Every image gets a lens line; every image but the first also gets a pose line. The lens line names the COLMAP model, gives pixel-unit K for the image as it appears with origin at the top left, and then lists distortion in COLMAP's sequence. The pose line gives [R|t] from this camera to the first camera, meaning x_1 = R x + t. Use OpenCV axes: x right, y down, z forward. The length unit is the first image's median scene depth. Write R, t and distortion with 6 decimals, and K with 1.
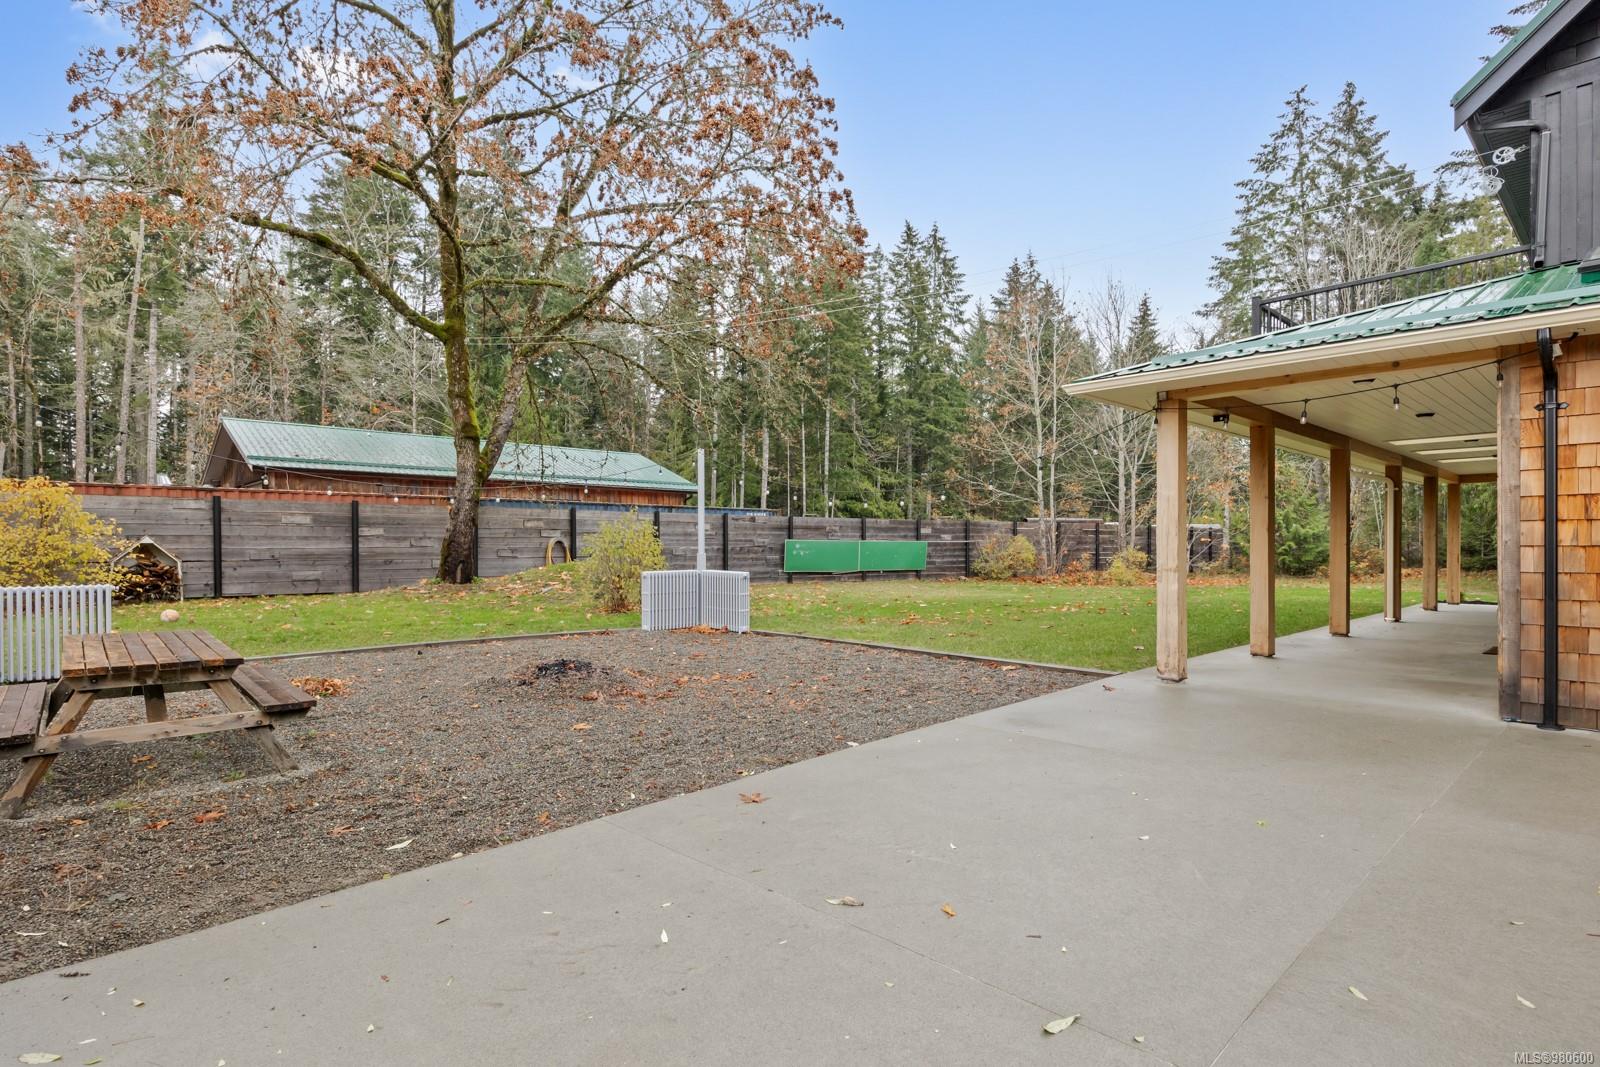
lens RADIAL K [[811.8, 0, 799.1], [0, 811.8, 538.6], [0, 0, 1]] dist [-0.001306, -0.000003]
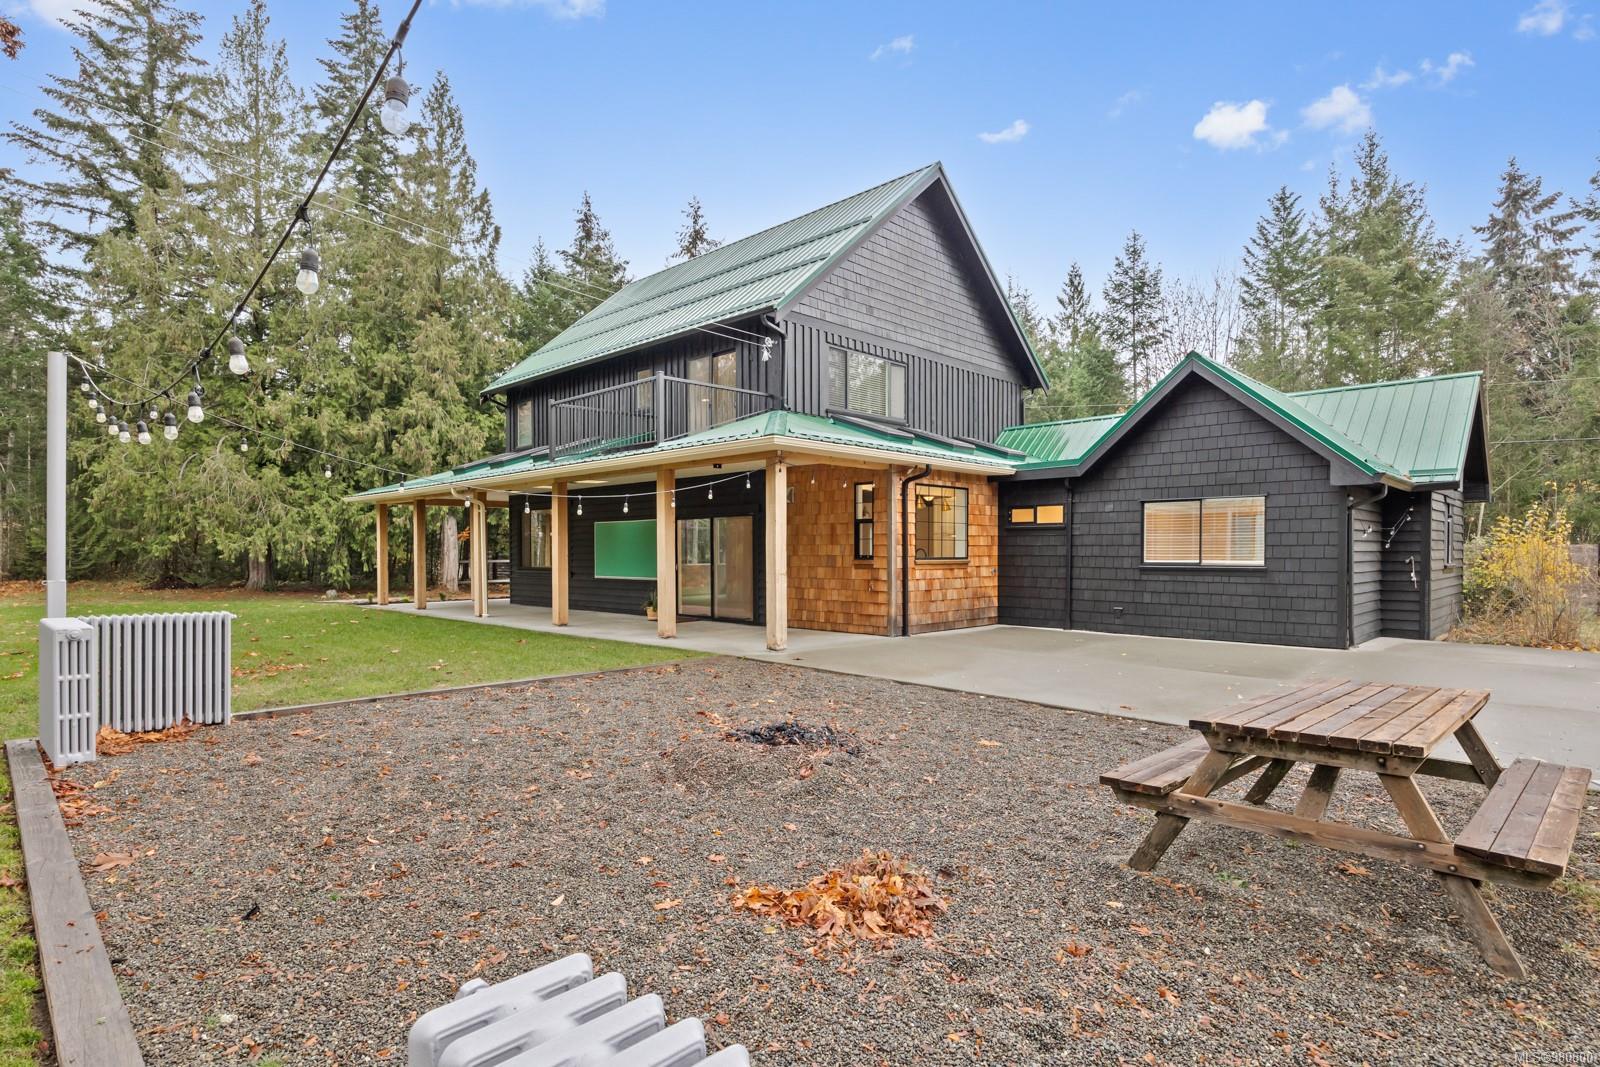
lens RADIAL K [[839.4, 0, 794.8], [0, 839.4, 558.2], [0, 0, 1]] dist [-0.002500, -0.001185]
pose [[-0.033923, -0.006402, 0.999404, -0.245652], [-0.005111, 0.999968, 0.006232, 0.000165], [-0.999411, -0.004897, -0.033955, 0.241183]]
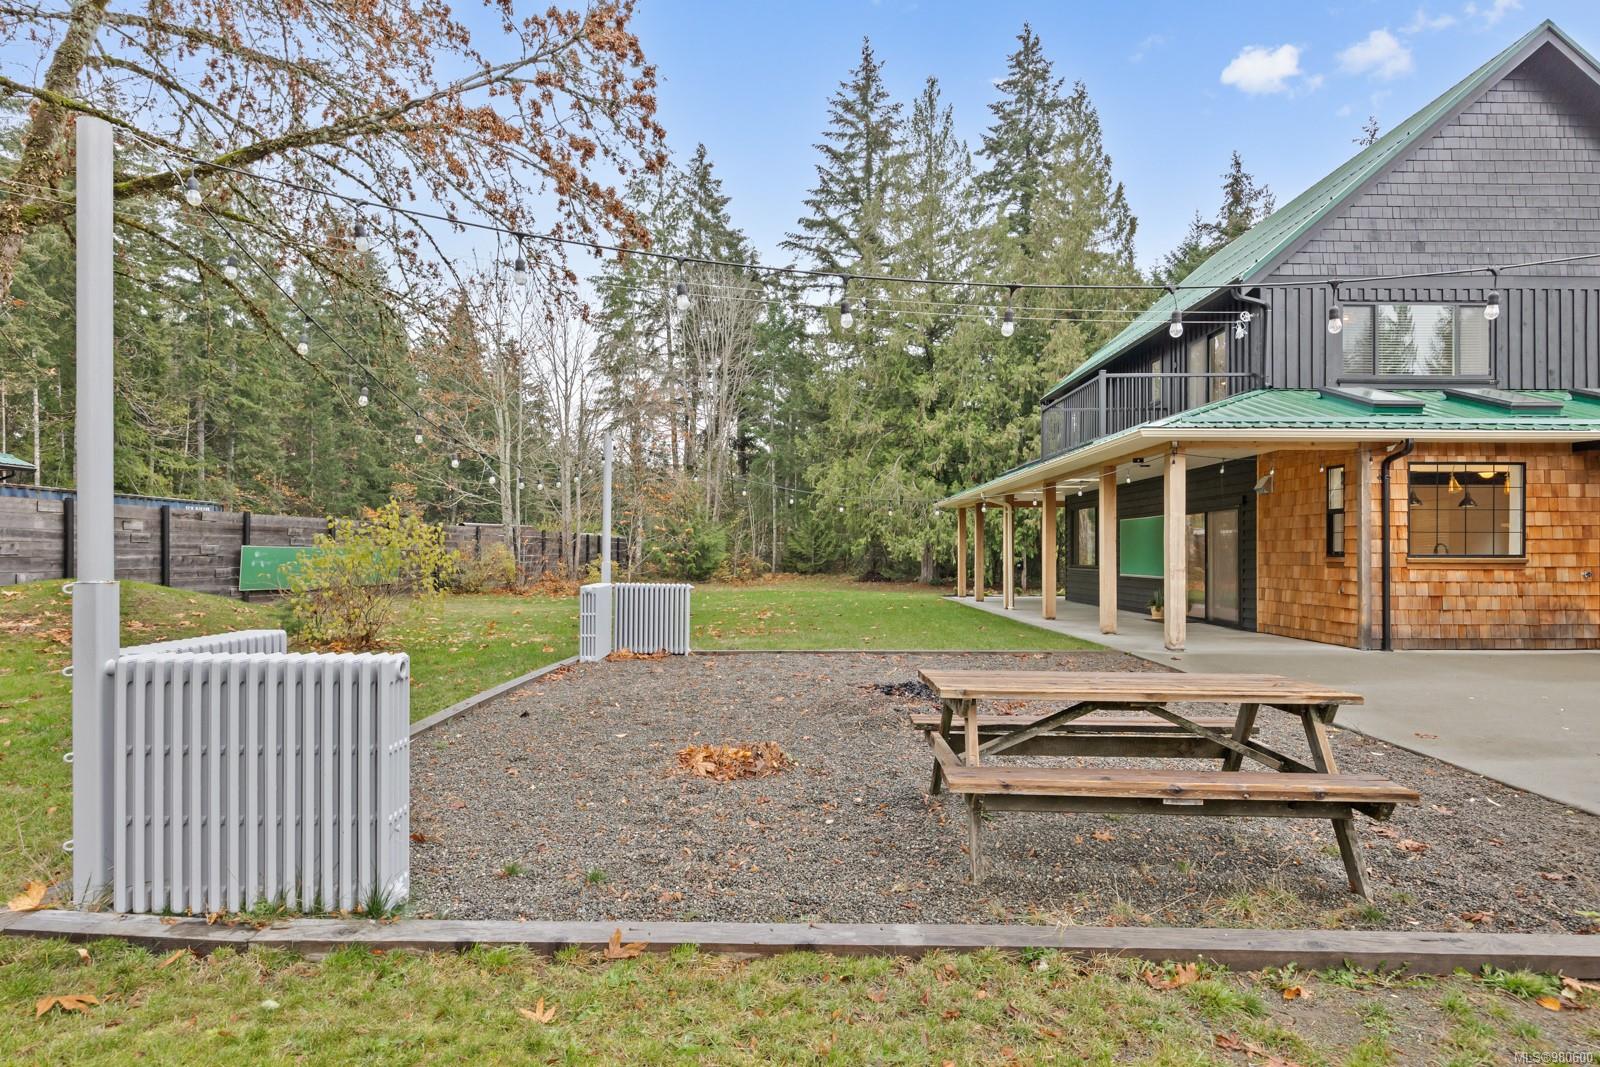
lens RADIAL K [[899.6, 0, 798.0], [0, 899.6, 541.8], [0, 0, 1]] dist [-0.003565, 0.002394]
pose [[0.680446, 0.011571, 0.732707, -0.260682], [-0.006785, 0.999932, -0.009489, 0.002109], [-0.732767, 0.001485, 0.680478, 0.101574]]
